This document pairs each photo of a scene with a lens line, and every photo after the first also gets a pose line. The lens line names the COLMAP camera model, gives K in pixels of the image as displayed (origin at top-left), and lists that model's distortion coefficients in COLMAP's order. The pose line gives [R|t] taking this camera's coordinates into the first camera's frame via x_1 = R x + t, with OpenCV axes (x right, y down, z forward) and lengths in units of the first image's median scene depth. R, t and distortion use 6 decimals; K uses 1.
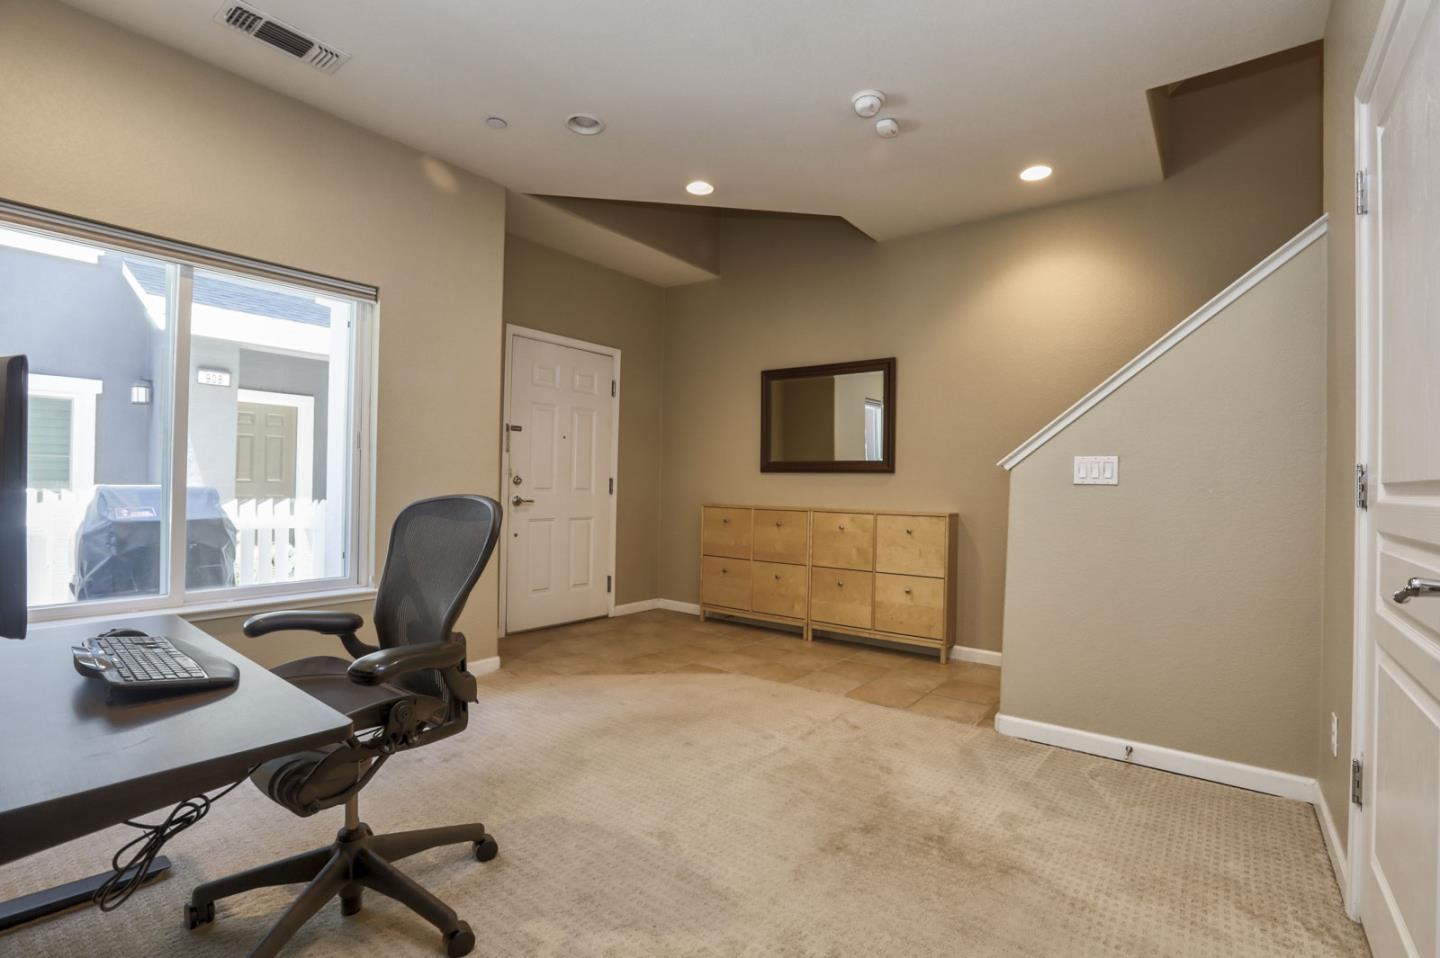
lens RADIAL K [[657.7, 0, 730.7], [0, 657.7, 480.4], [0, 0, 1]] dist [-0.058287, 0.022493]
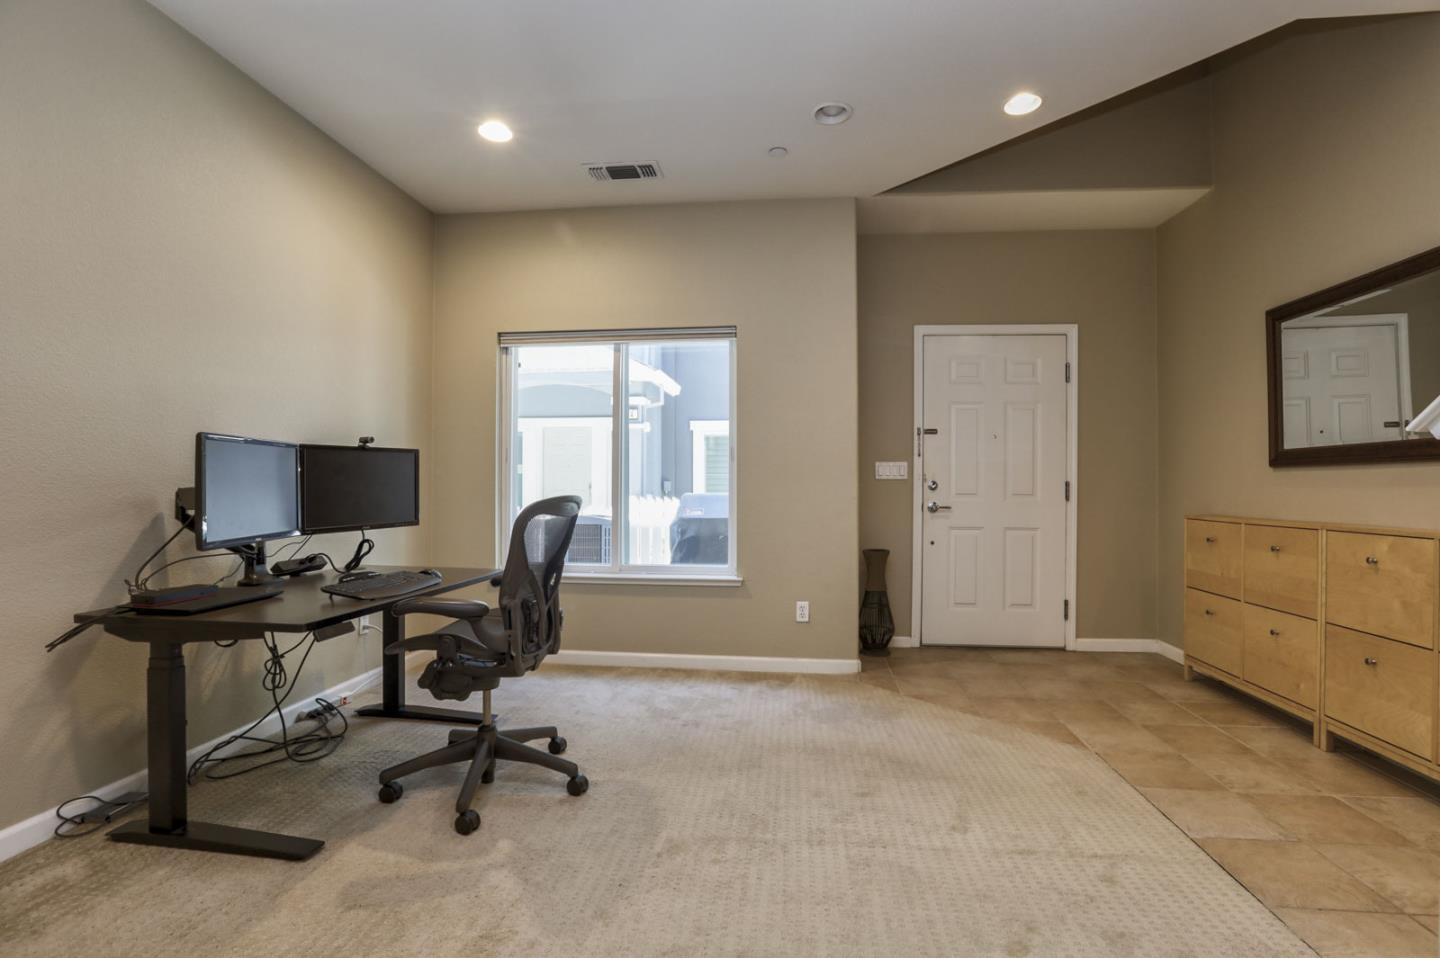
lens RADIAL K [[657.7, 0, 730.7], [0, 657.7, 480.4], [0, 0, 1]] dist [-0.058287, 0.022493]
pose [[0.516424, -0.024512, -0.855982, 0.340638], [0.011755, 0.999699, -0.021535, 0.009198], [0.856252, 0.001059, 0.516557, 0.250962]]
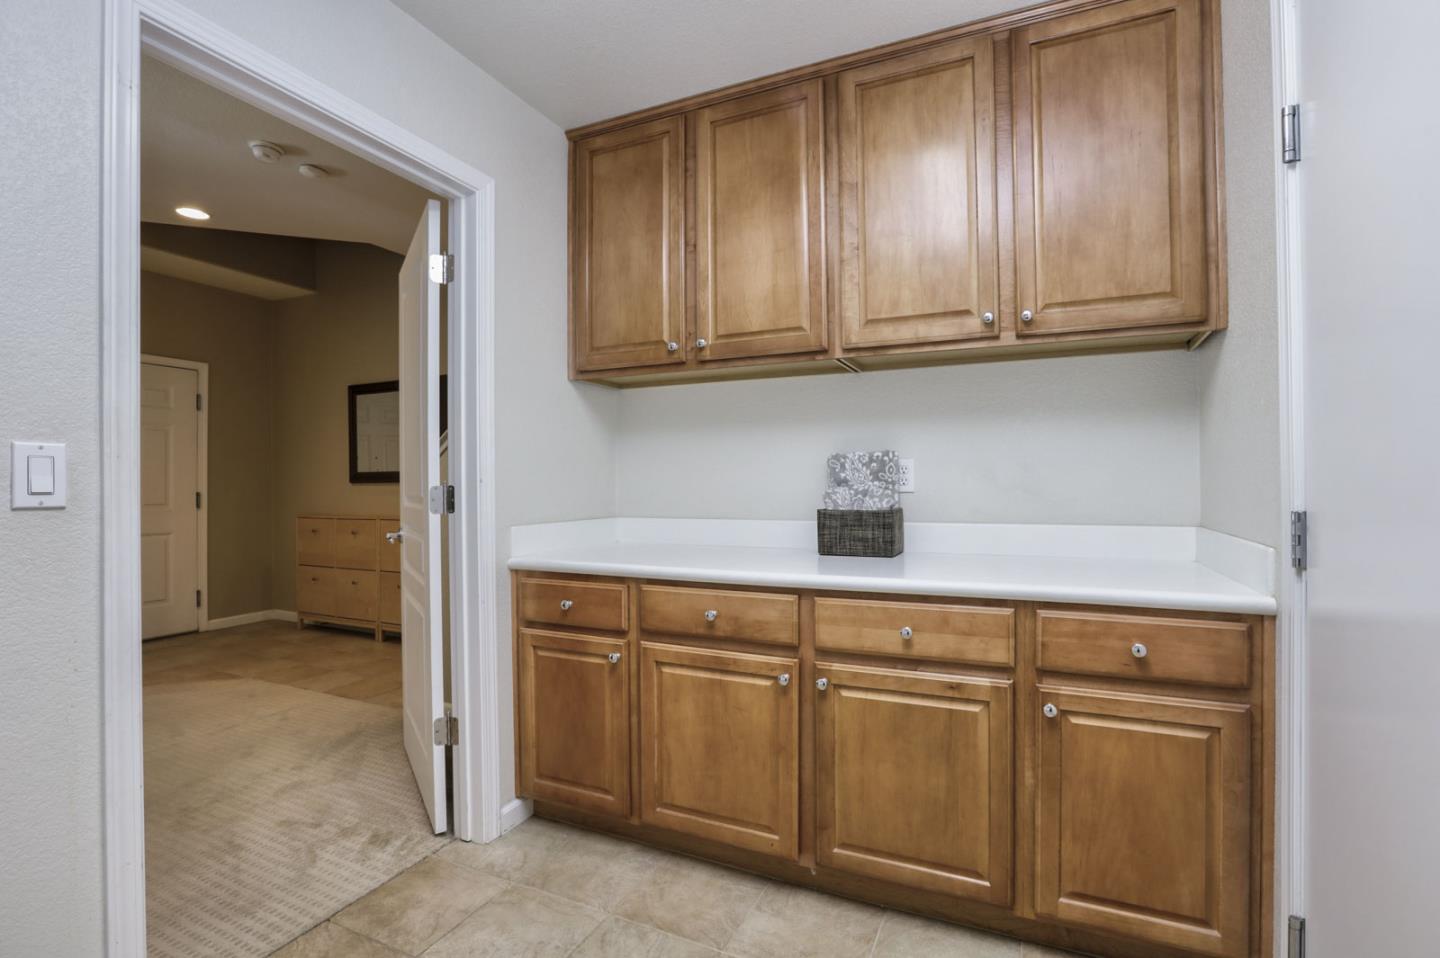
lens RADIAL K [[657.7, 0, 730.7], [0, 657.7, 480.4], [0, 0, 1]] dist [-0.058287, 0.022493]
pose [[0.974385, -0.025822, 0.223397, 0.448255], [0.024809, 0.999665, 0.007339, -0.009396], [-0.223512, -0.001608, 0.974700, -0.143880]]
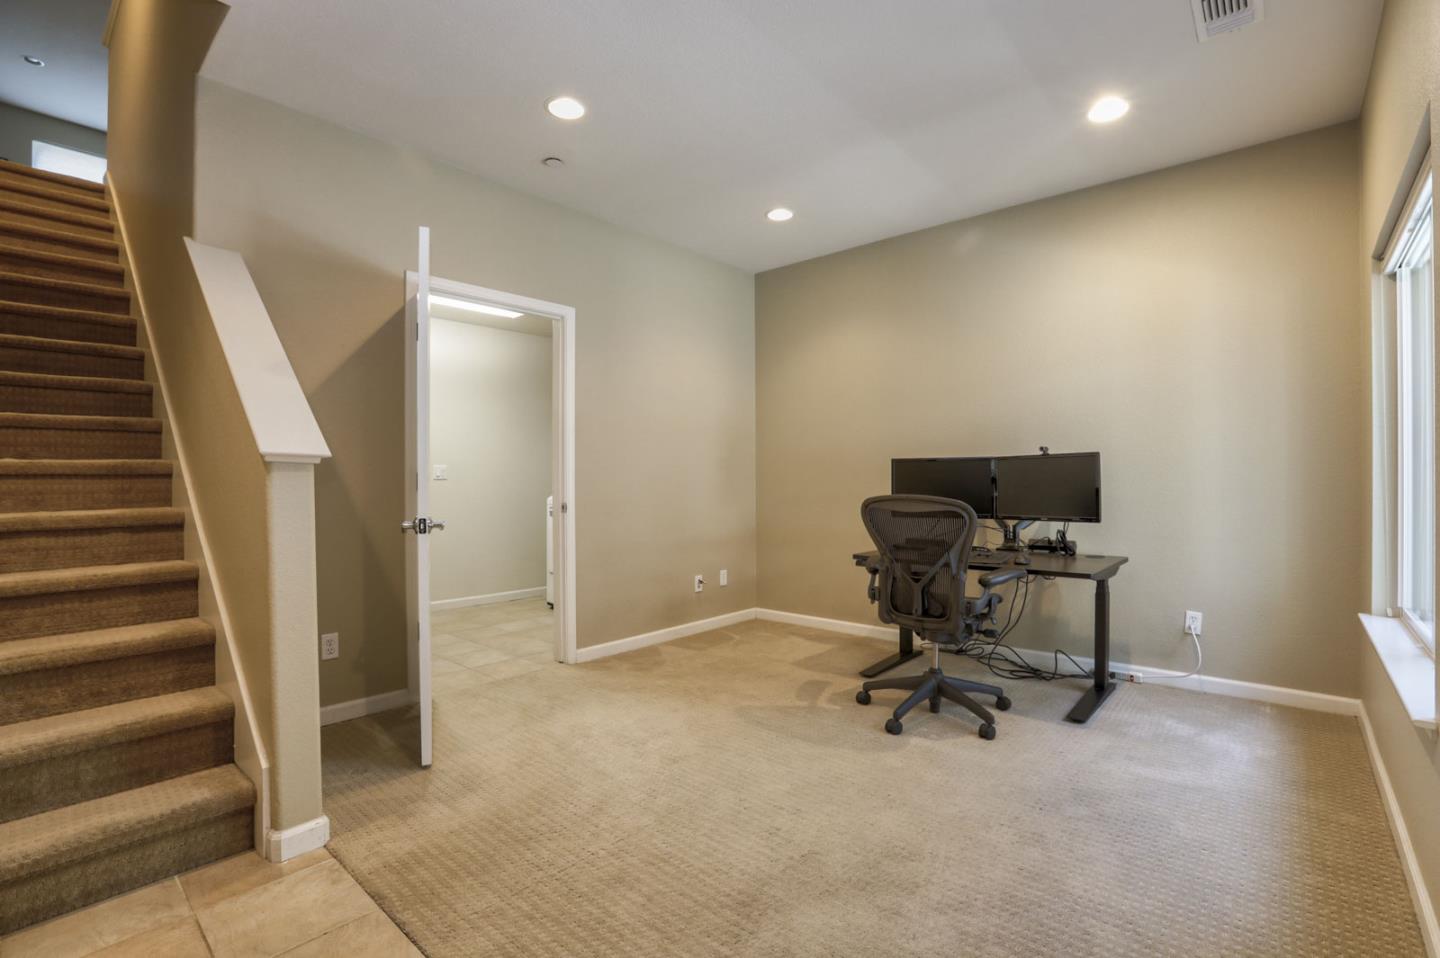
lens RADIAL K [[657.7, 0, 730.7], [0, 657.7, 480.4], [0, 0, 1]] dist [-0.058287, 0.022493]
pose [[-0.997961, -0.016372, 0.061693, -0.035016], [-0.016438, 0.999865, -0.000561, -0.002102], [-0.061676, -0.001574, -0.998095, 1.048091]]
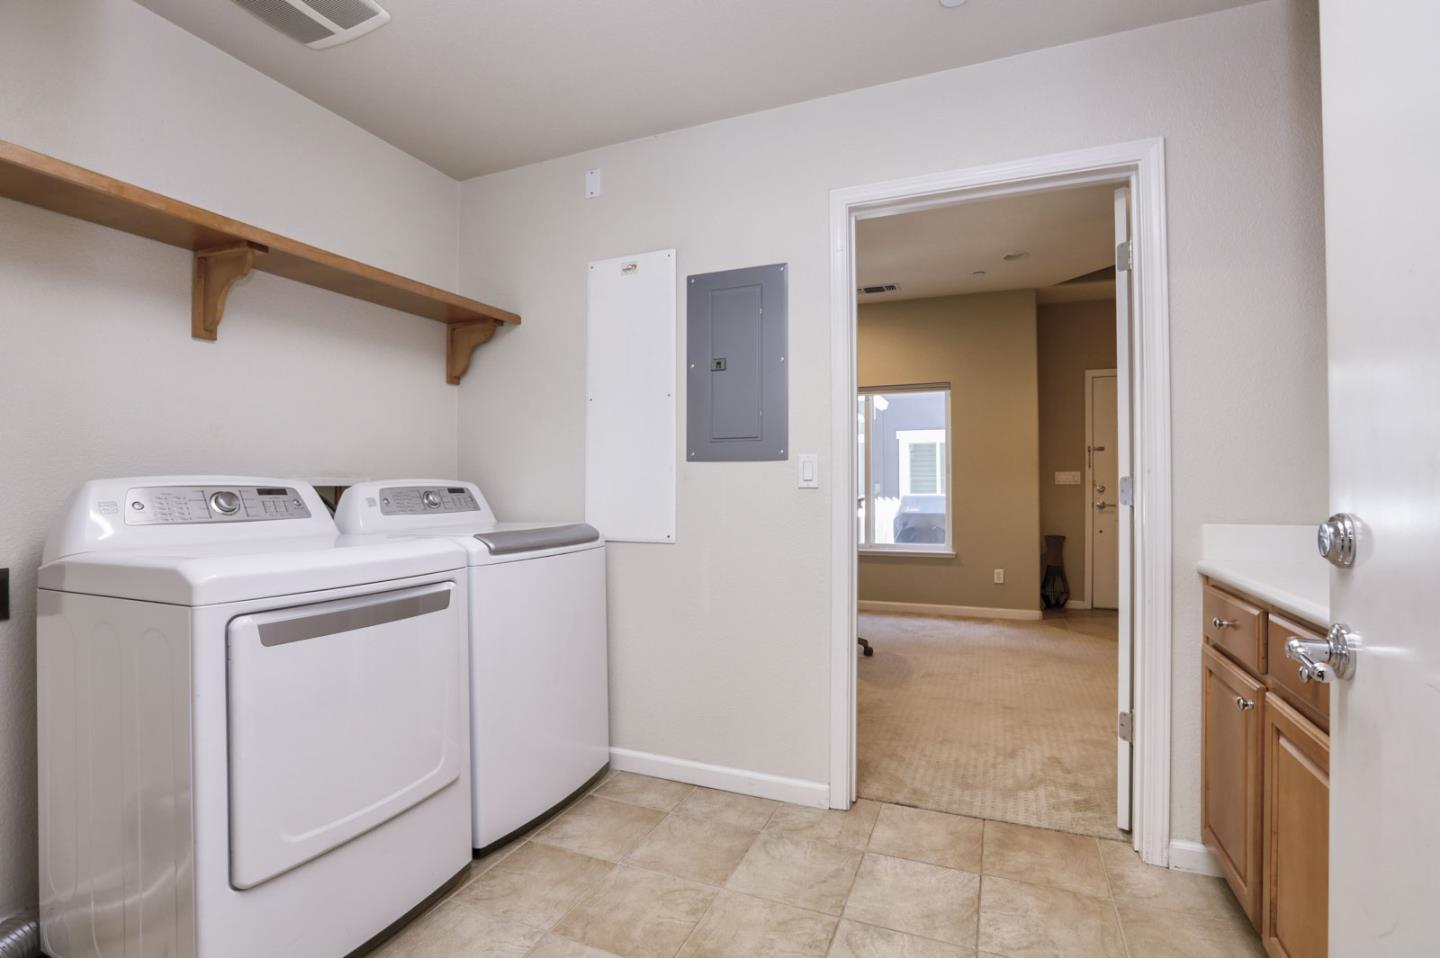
lens RADIAL K [[657.7, 0, 730.7], [0, 657.7, 480.4], [0, 0, 1]] dist [-0.058287, 0.022493]
pose [[0.256057, -0.025770, -0.966318, 0.715481], [0.013864, 0.999640, -0.022985, 0.001668], [0.966562, -0.007511, 0.256322, -0.030426]]
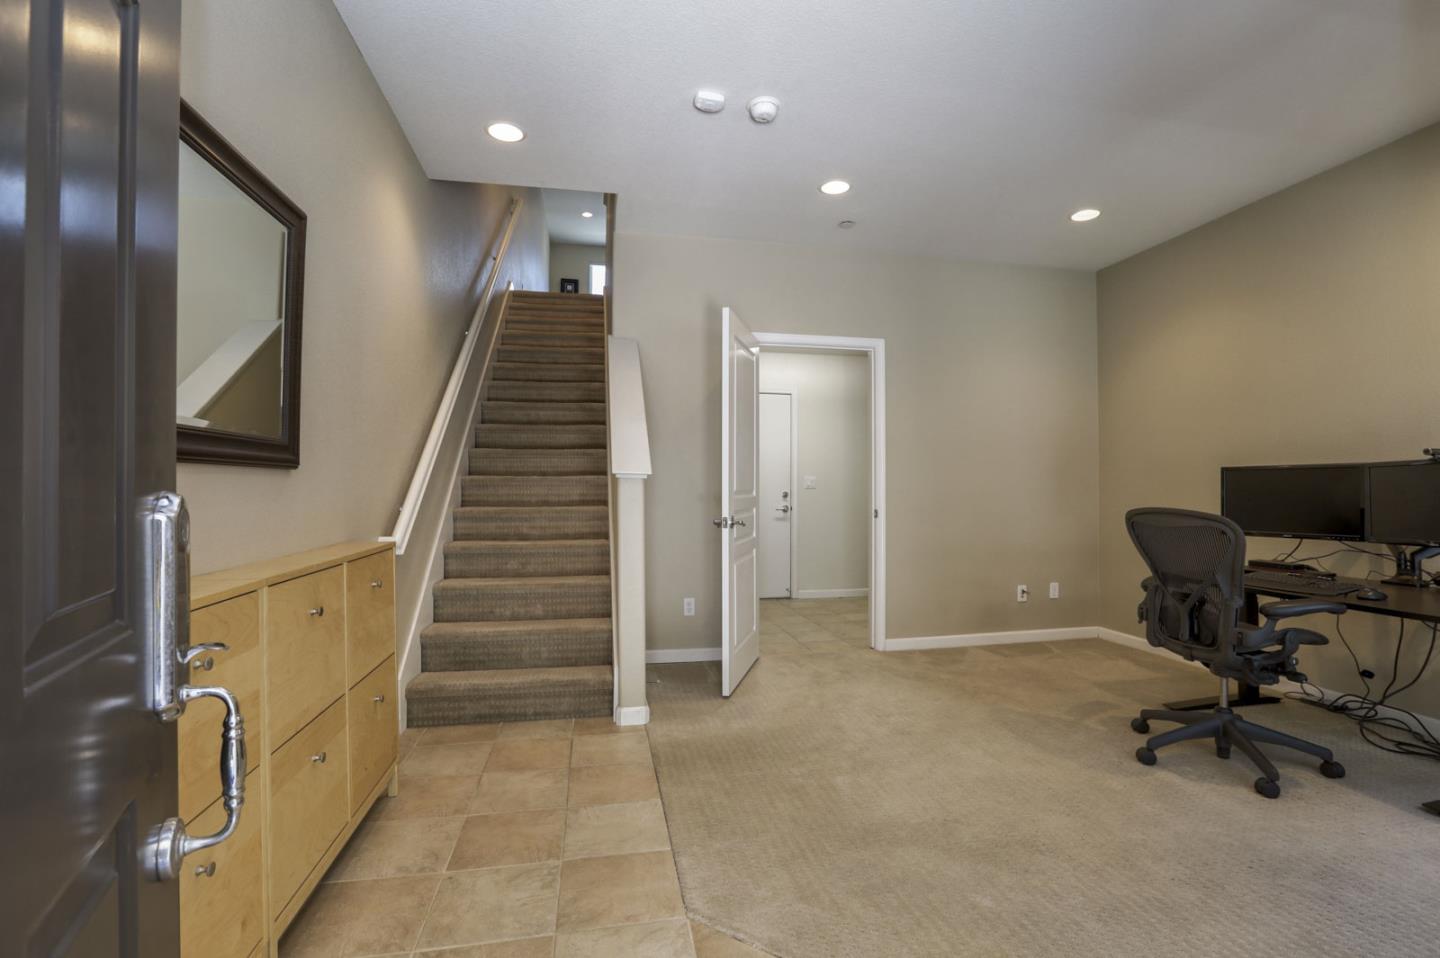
lens RADIAL K [[657.7, 0, 730.7], [0, 657.7, 480.4], [0, 0, 1]] dist [-0.058287, 0.022493]
pose [[-0.755498, -0.013094, 0.655020, -0.249861], [-0.018211, 0.999834, -0.001018, -0.008298], [-0.654897, -0.012698, -0.755611, 1.095633]]
